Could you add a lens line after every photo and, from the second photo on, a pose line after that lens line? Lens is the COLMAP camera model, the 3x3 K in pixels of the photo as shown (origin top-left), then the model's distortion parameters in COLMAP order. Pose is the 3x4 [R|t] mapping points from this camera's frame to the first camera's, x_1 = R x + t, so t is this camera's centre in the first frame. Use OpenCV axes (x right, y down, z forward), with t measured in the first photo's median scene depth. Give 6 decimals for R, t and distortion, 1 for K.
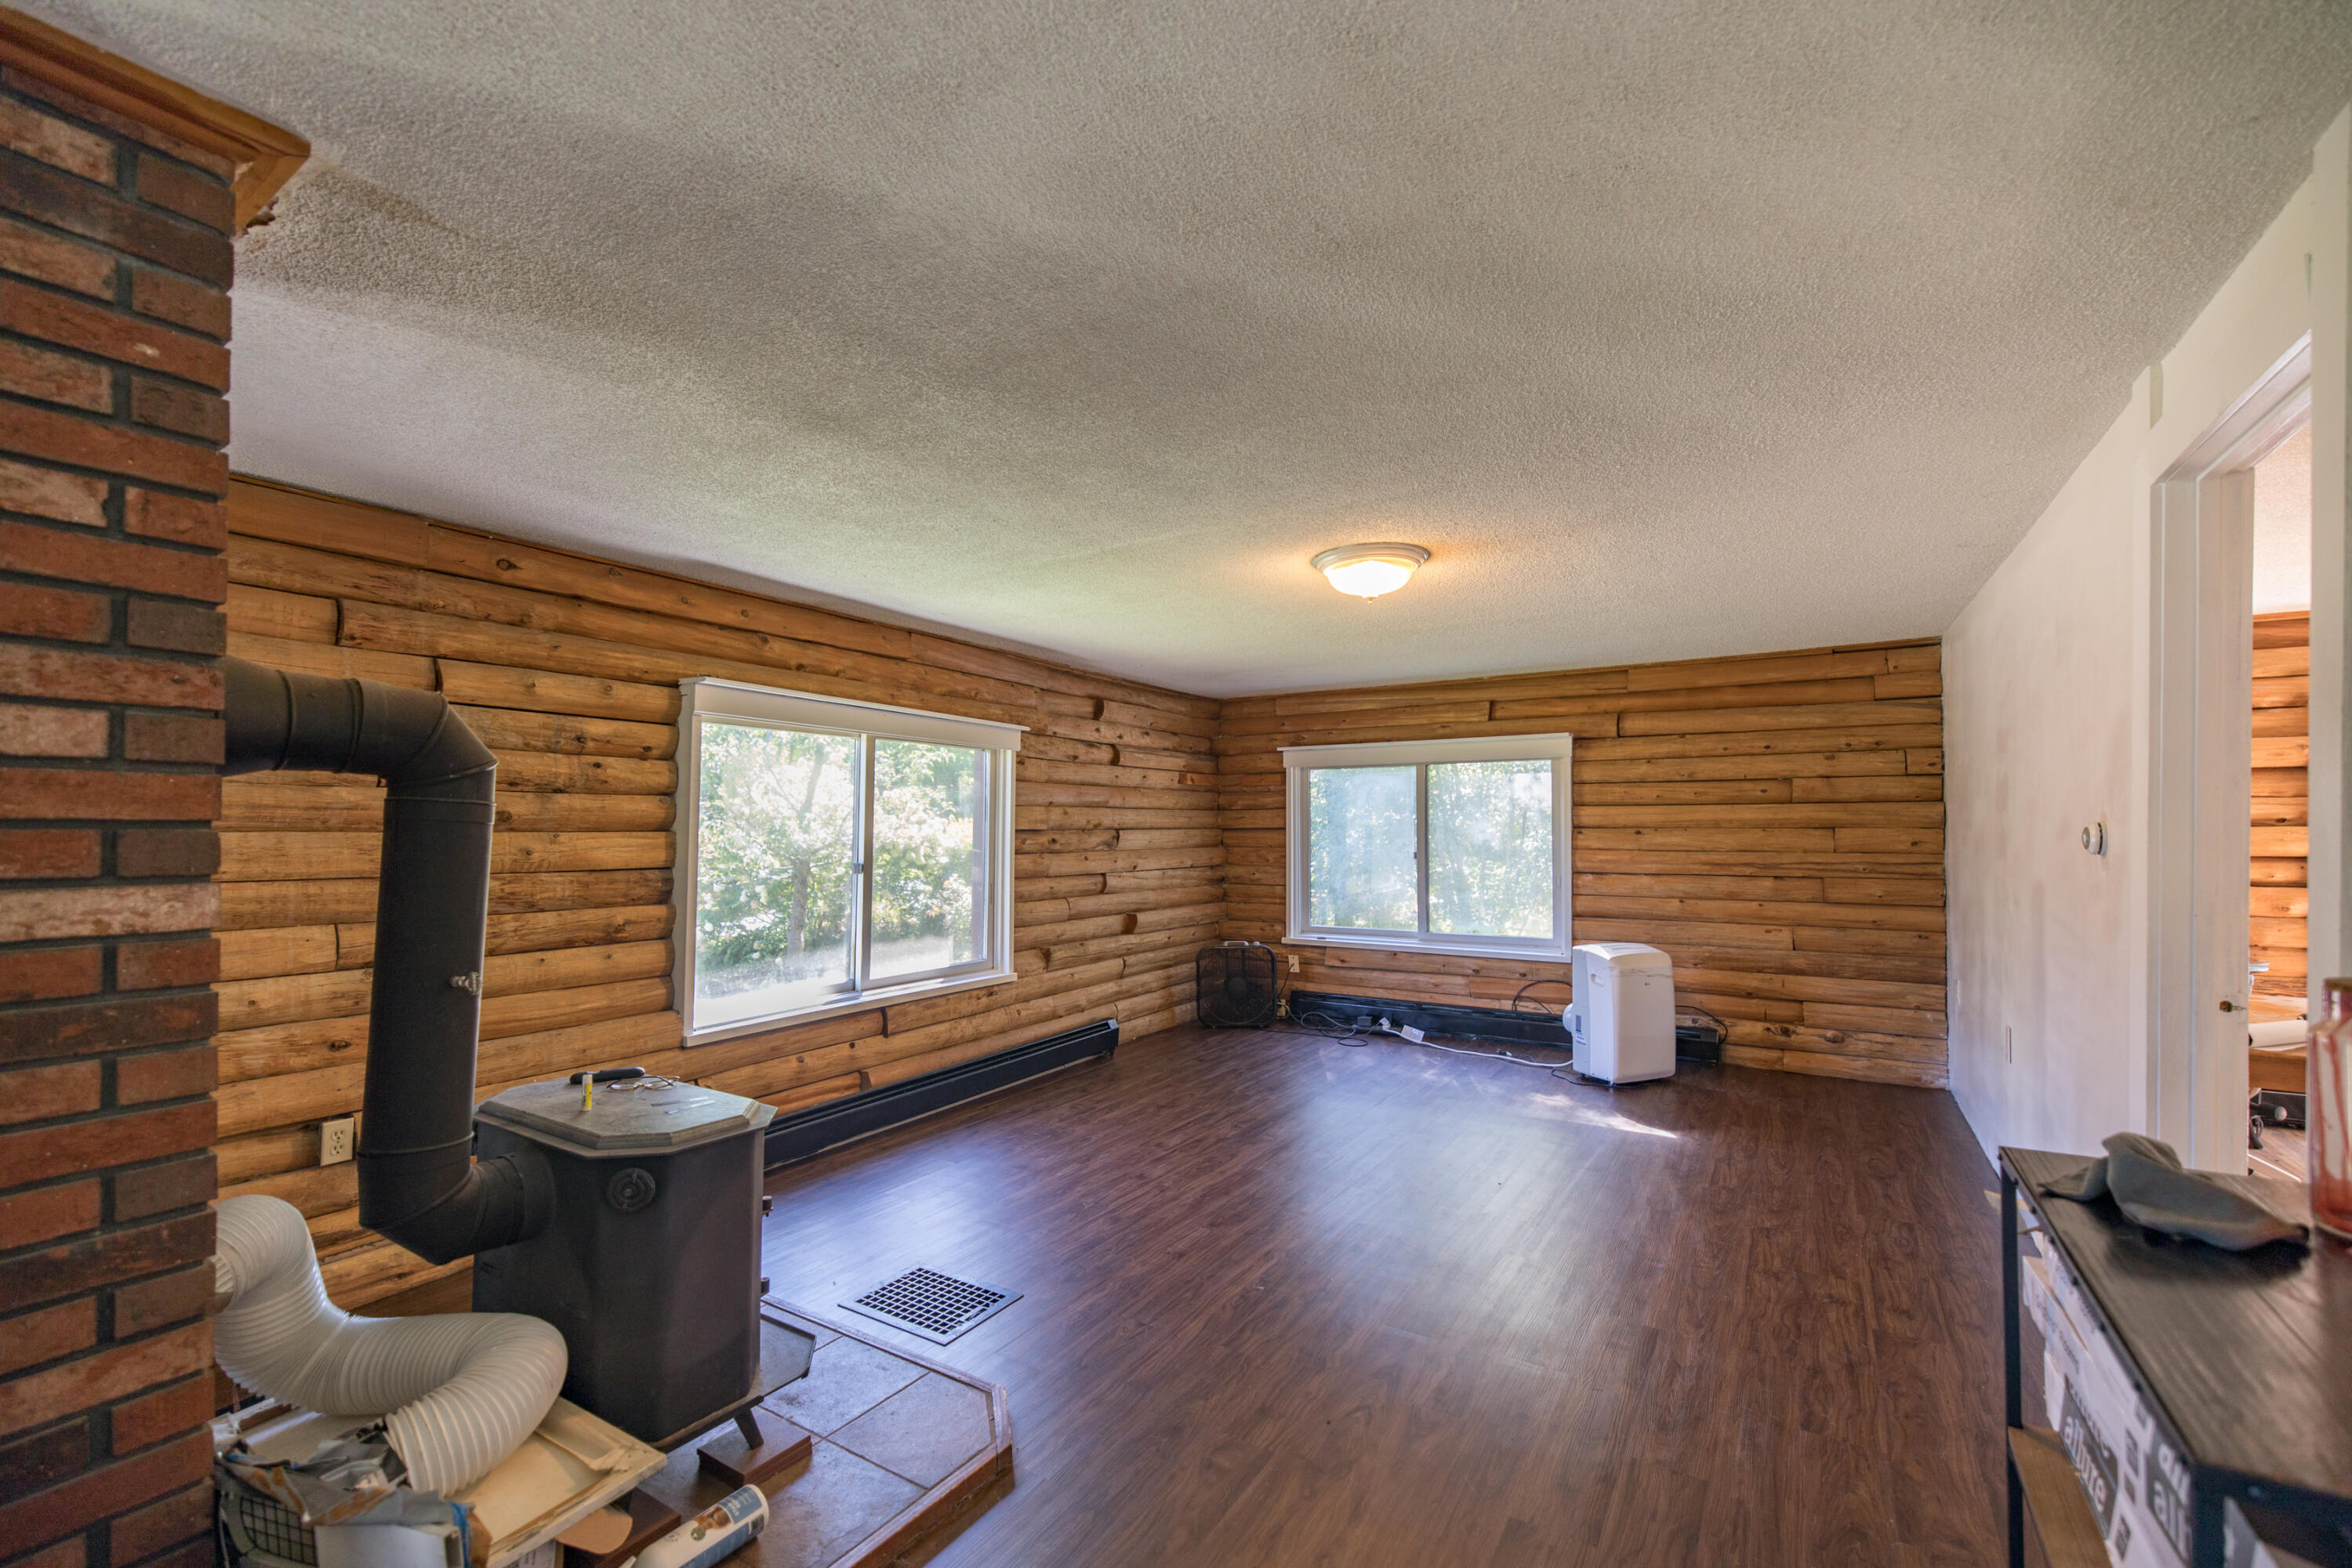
lens RADIAL K [[999.7, 0, 1182.5], [0, 999.7, 823.6], [0, 0, 1]] dist [0.001952, -0.001029]
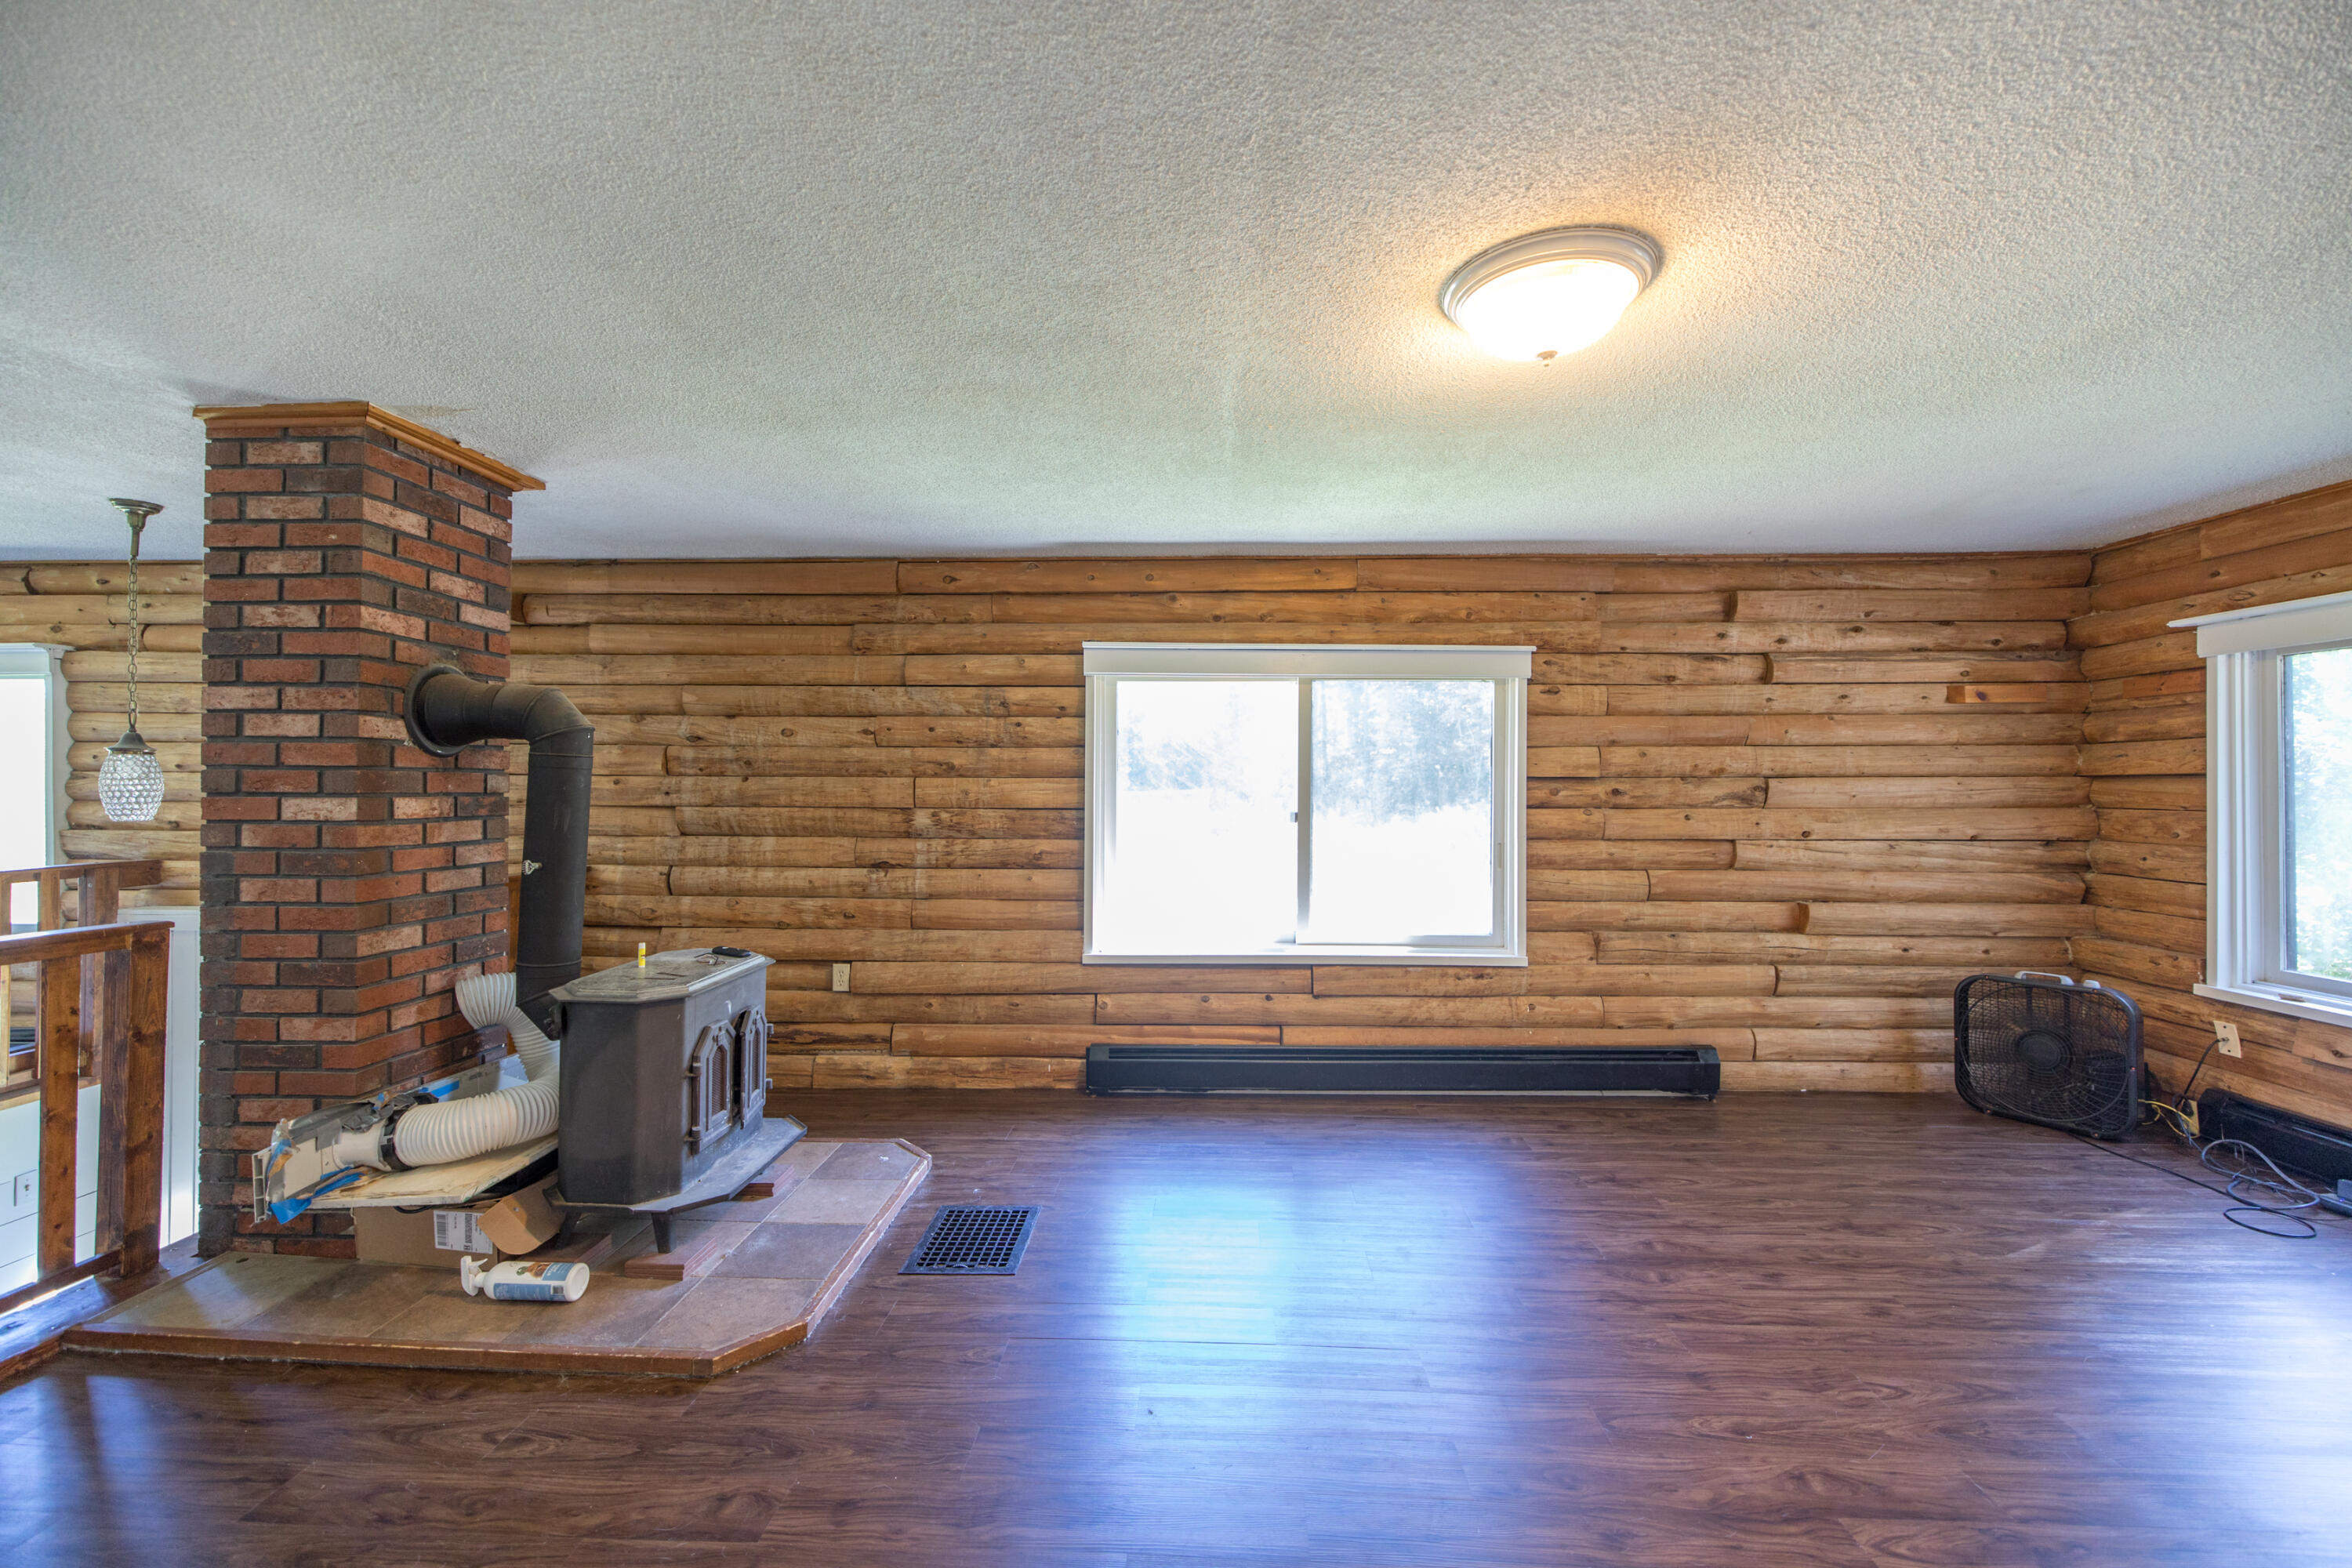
lens RADIAL K [[999.7, 0, 1180.1], [0, 999.7, 783.3], [0, 0, 1]] dist [0.001952, -0.001029]
pose [[0.486772, 0.001841, -0.873527, 0.404007], [0.003167, 0.999987, 0.003872, 0.007568], [0.873524, -0.004651, 0.486760, 0.381602]]
